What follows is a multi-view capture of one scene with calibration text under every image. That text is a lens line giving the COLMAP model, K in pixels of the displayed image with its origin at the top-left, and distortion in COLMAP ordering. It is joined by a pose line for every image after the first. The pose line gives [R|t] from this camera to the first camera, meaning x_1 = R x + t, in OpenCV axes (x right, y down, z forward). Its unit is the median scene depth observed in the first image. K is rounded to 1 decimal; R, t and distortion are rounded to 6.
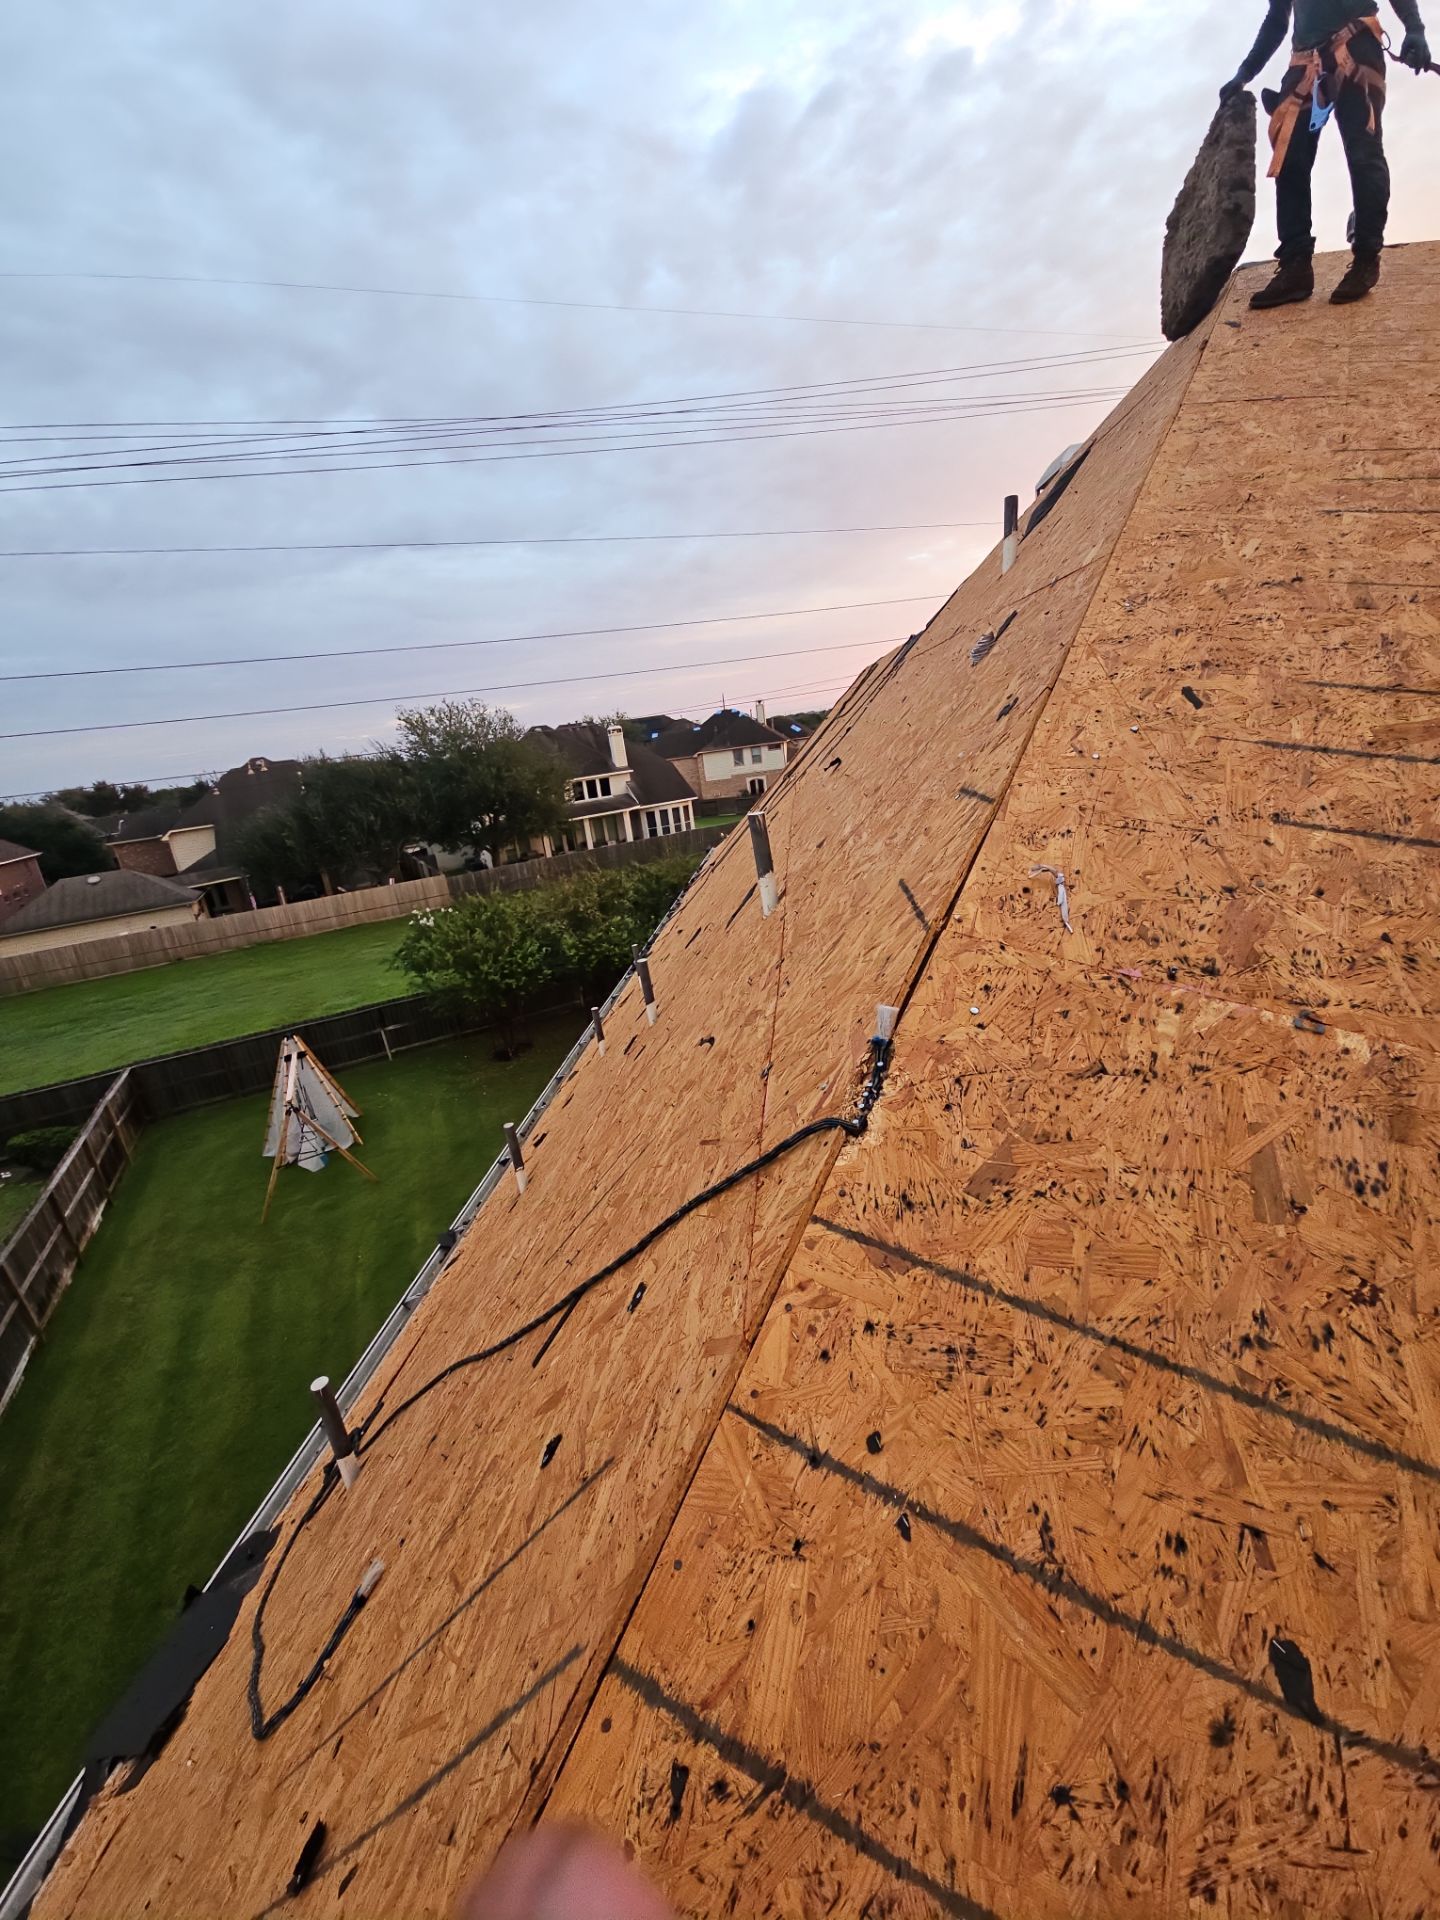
lens RADIAL K [[779.0, 0, 729.8], [0, 779.0, 956.7], [0, 0, 1]] dist [0.002069, -0.002100]
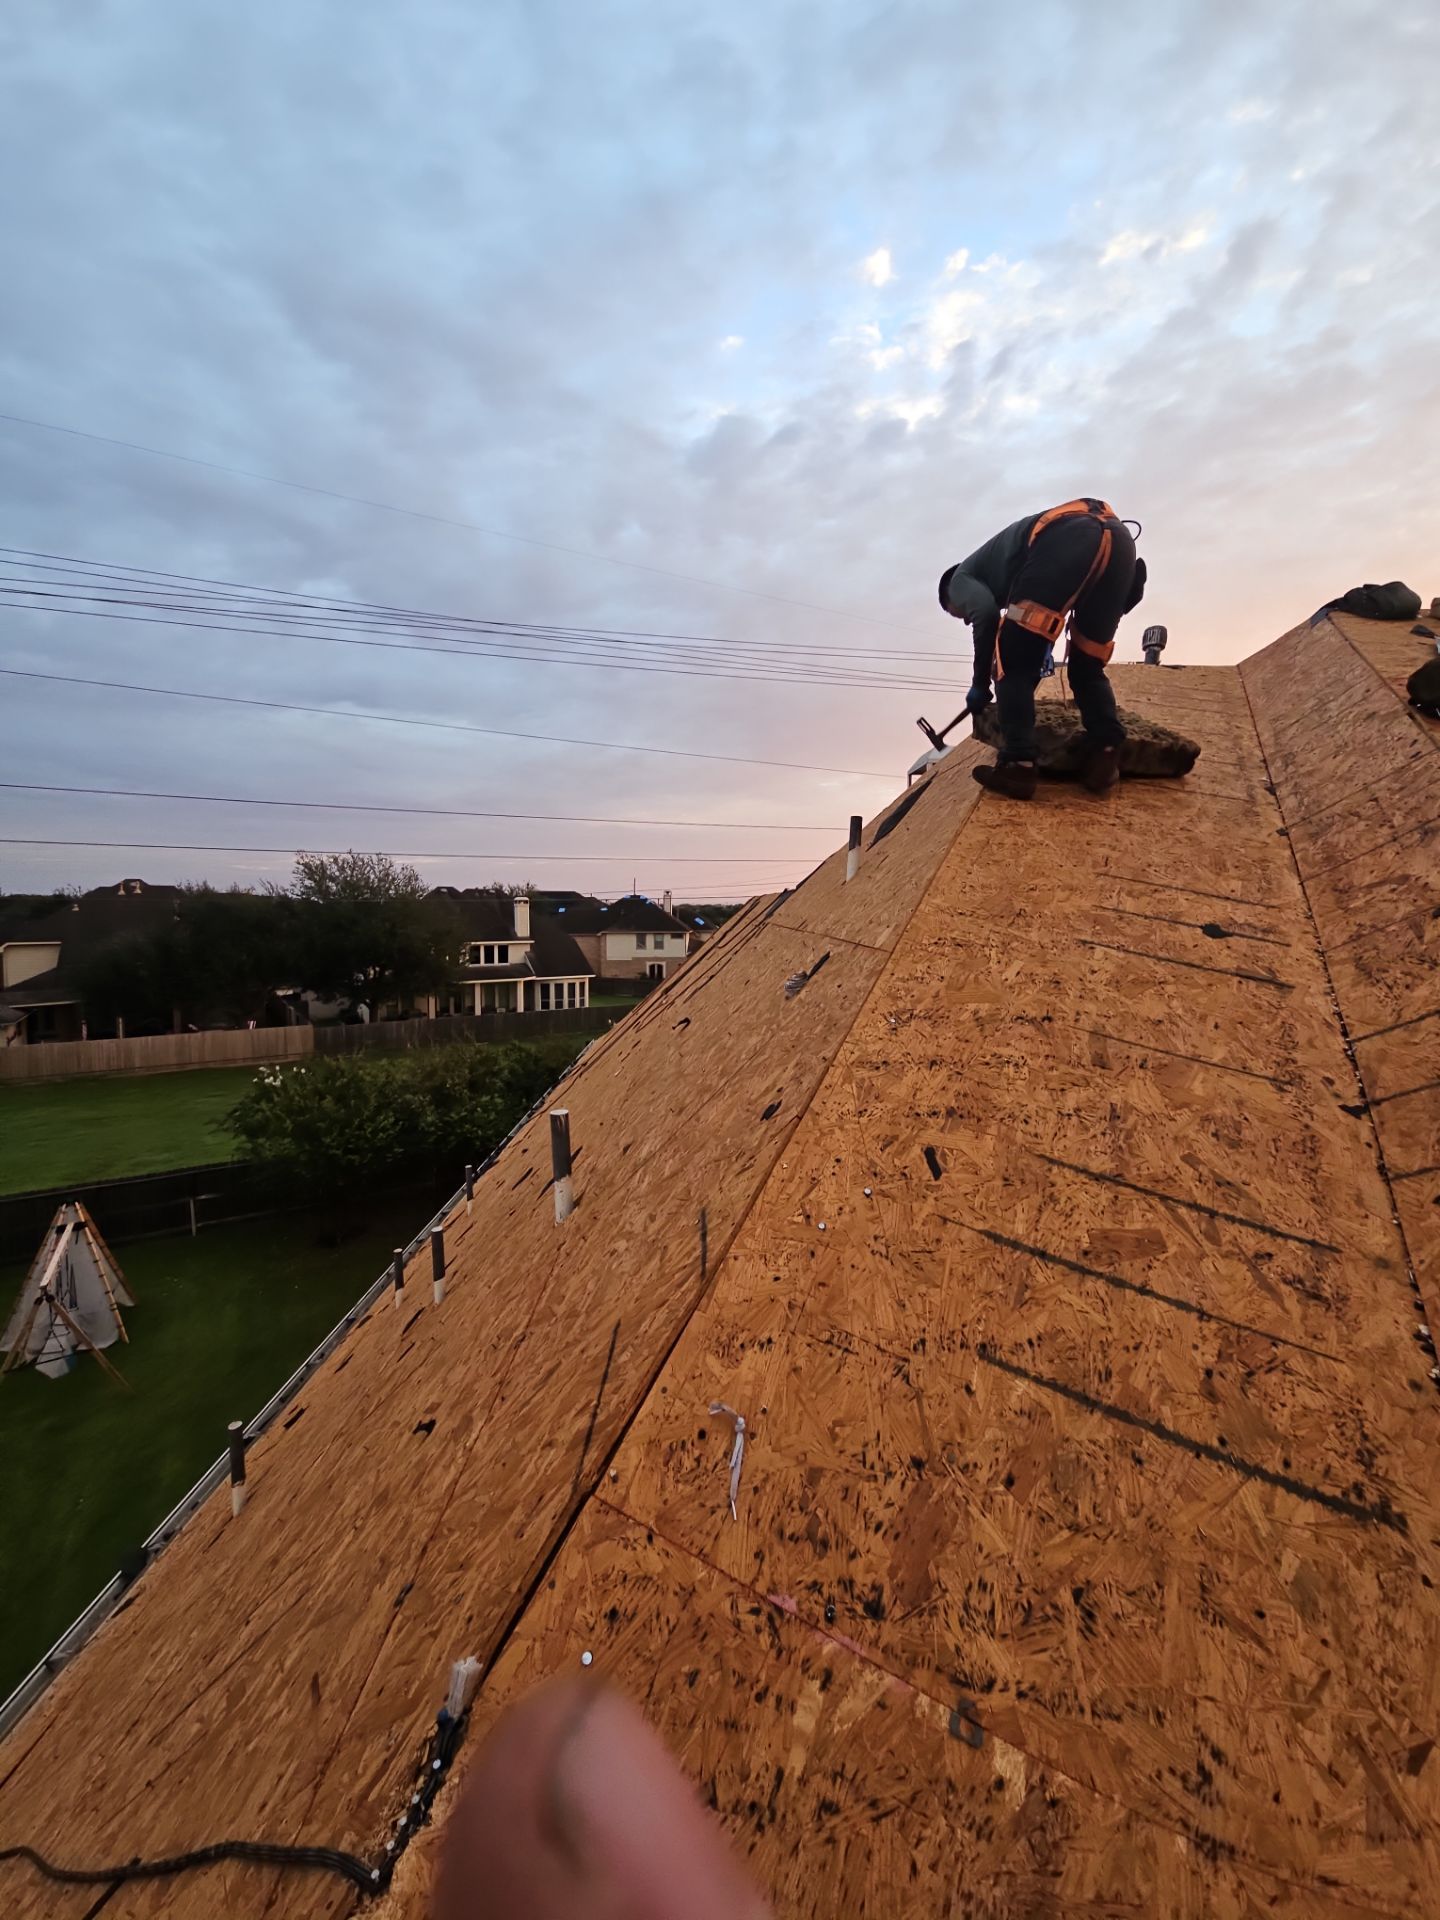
lens RADIAL K [[779.0, 0, 729.8], [0, 779.0, 956.7], [0, 0, 1]] dist [0.002069, -0.002100]
pose [[0.984980, 0.122137, 0.122052, 0.162810], [-0.090703, 0.967473, -0.236156, -0.266831], [-0.146926, 0.221538, 0.964020, 0.033385]]
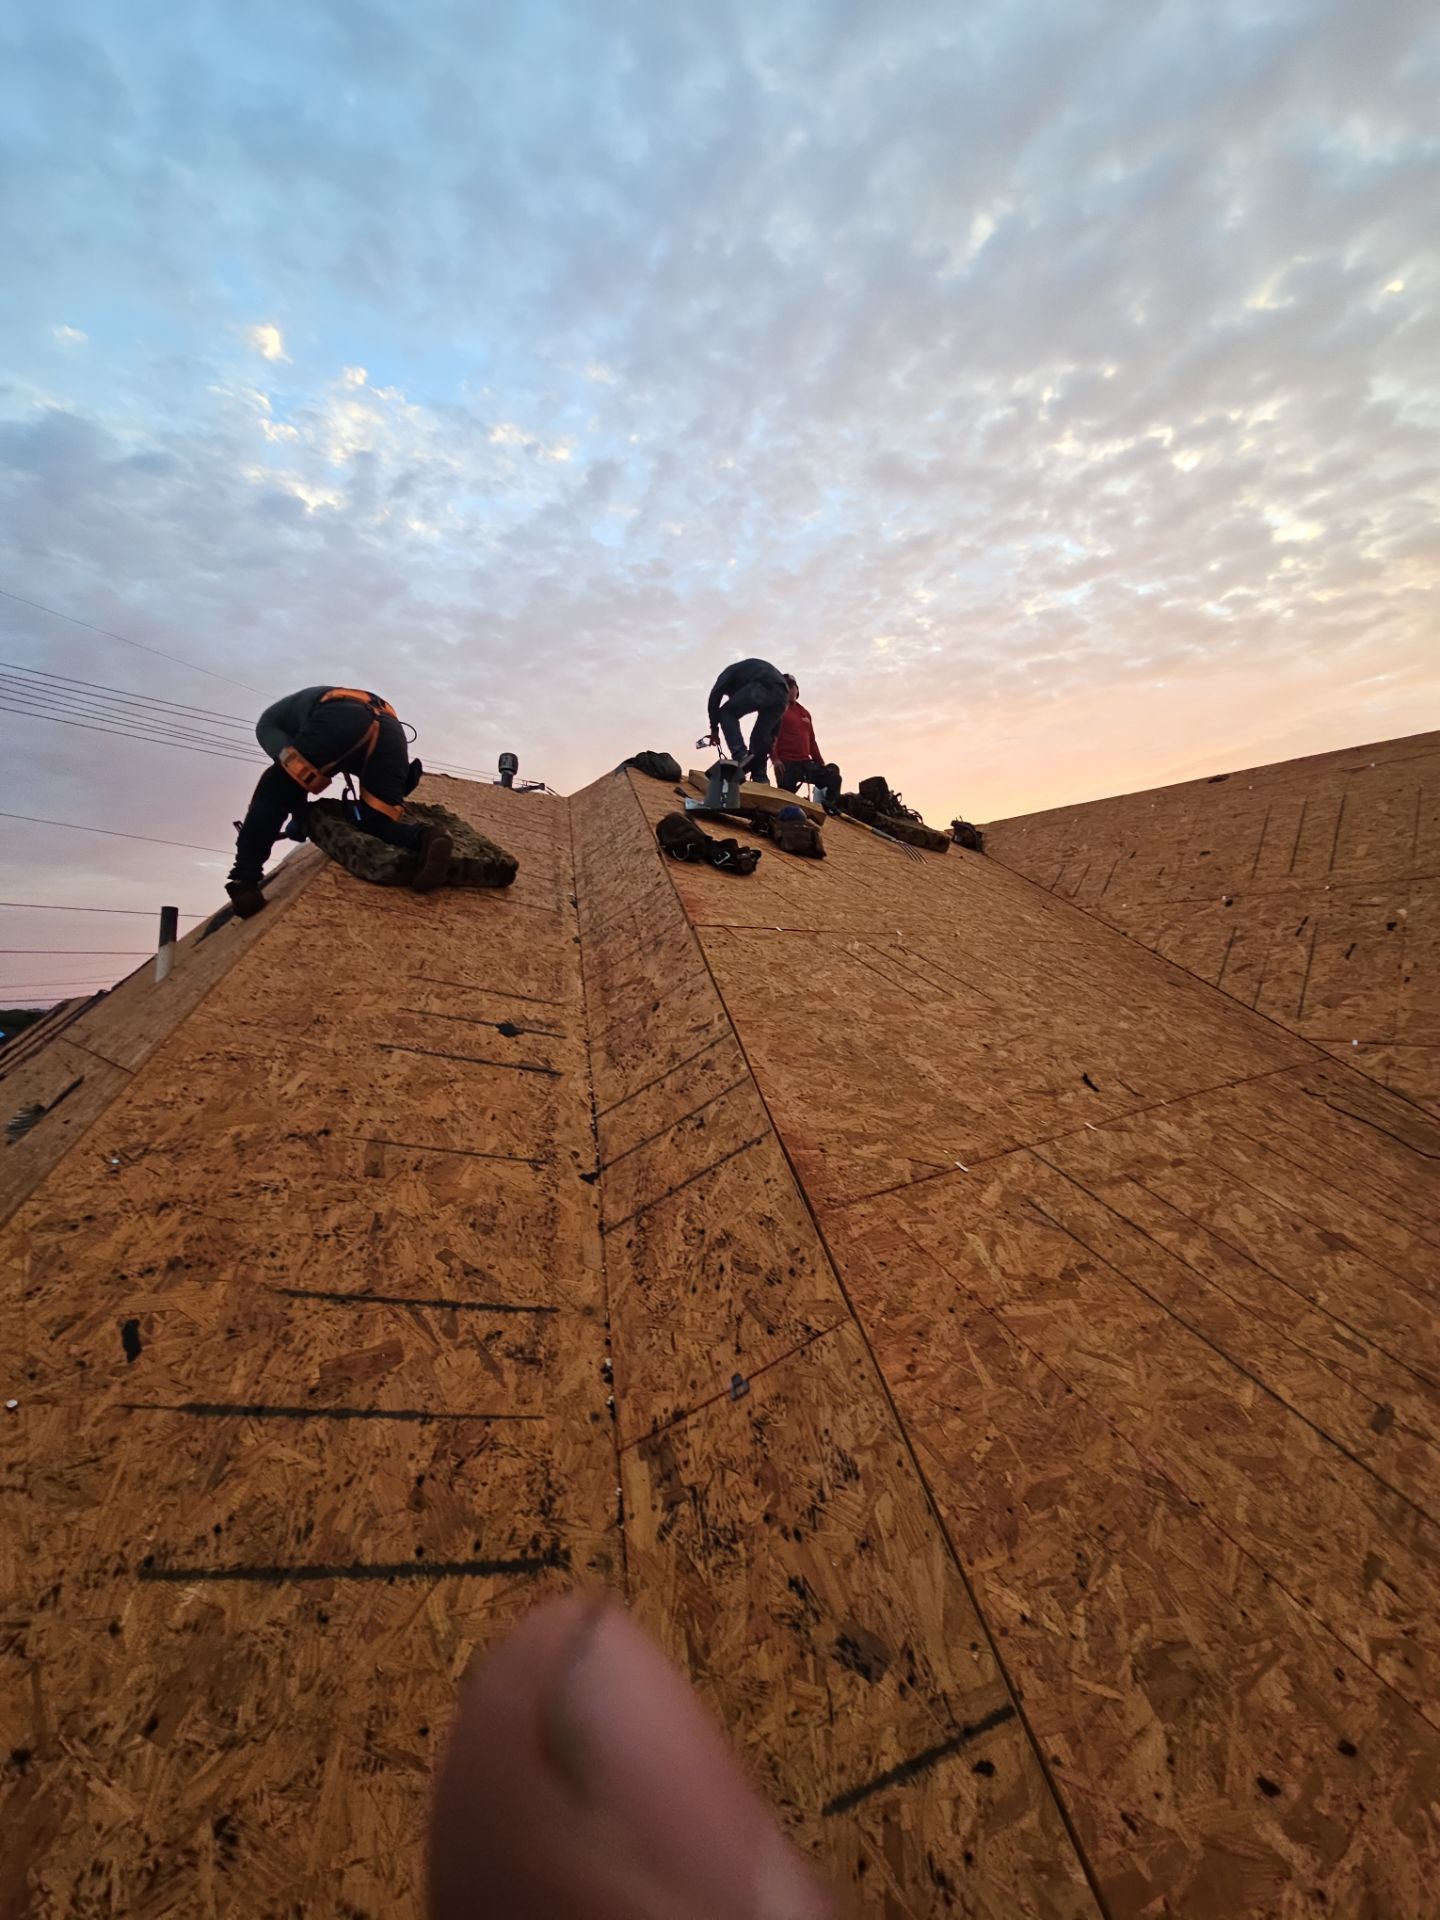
lens RADIAL K [[779.0, 0, 729.8], [0, 779.0, 956.7], [0, 0, 1]] dist [0.002069, -0.002100]
pose [[0.674411, 0.143361, 0.724305, 0.311586], [0.154217, 0.931984, -0.328060, -0.274818], [-0.722071, 0.332948, 0.606431, -0.047568]]
